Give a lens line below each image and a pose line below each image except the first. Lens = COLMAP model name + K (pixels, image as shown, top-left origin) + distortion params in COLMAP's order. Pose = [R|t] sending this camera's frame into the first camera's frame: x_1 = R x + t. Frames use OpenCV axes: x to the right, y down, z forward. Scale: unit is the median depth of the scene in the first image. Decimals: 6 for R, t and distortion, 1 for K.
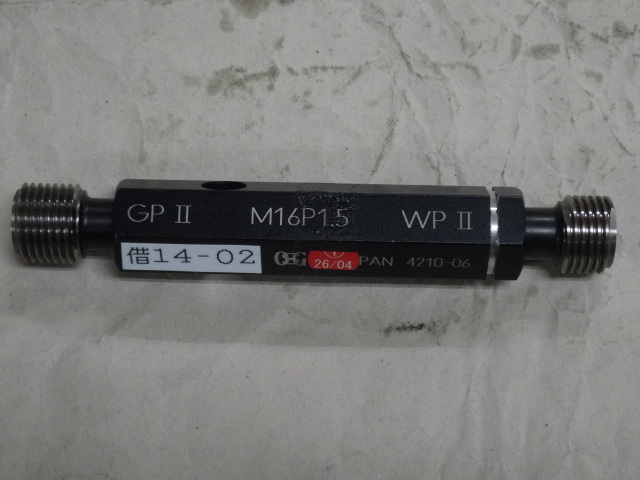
lens RADIAL K [[1404.2, 0, 320.0], [0, 1404.2, 240.0], [0, 0, 1]] dist [0.005953, 0.176009]
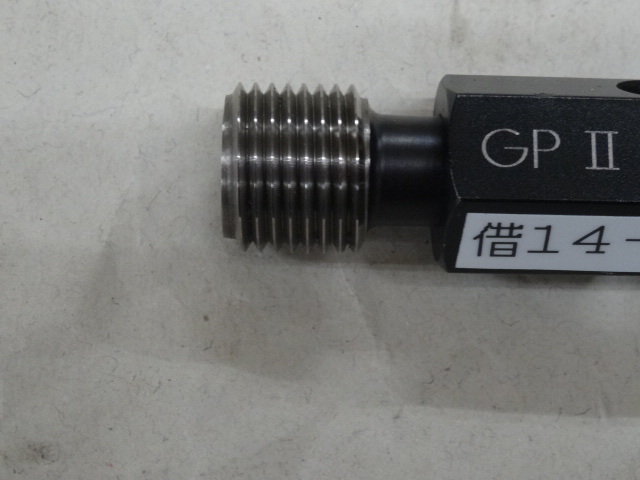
lens RADIAL K [[1393.7, 0, 320.0], [0, 1393.7, 240.0], [0, 0, 1]] dist [-0.107424, -0.399278]
pose [[0.999452, -0.004969, 0.032733, -0.202431], [0.002939, 0.998086, 0.061766, -0.017269], [-0.032977, -0.061636, 0.997554, 0.543842]]
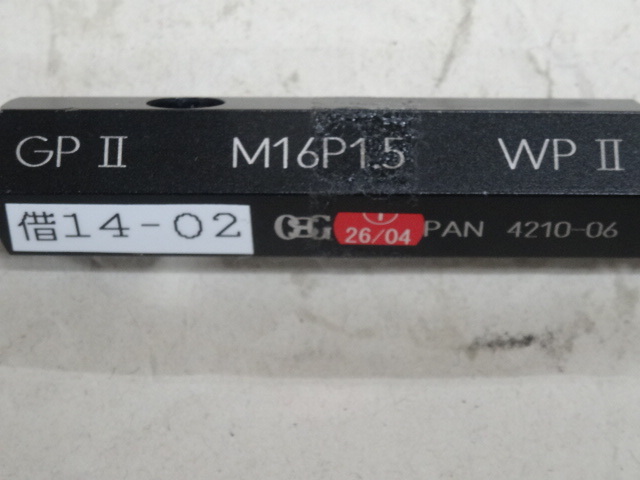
lens RADIAL K [[1393.7, 0, 320.0], [0, 1393.7, 240.0], [0, 0, 1]] dist [-0.107424, -0.399278]
pose [[0.999833, -0.016534, -0.007816, -0.009837], [0.016638, 0.999772, 0.013401, 0.010990], [0.007593, -0.013529, 0.999880, 0.434122]]
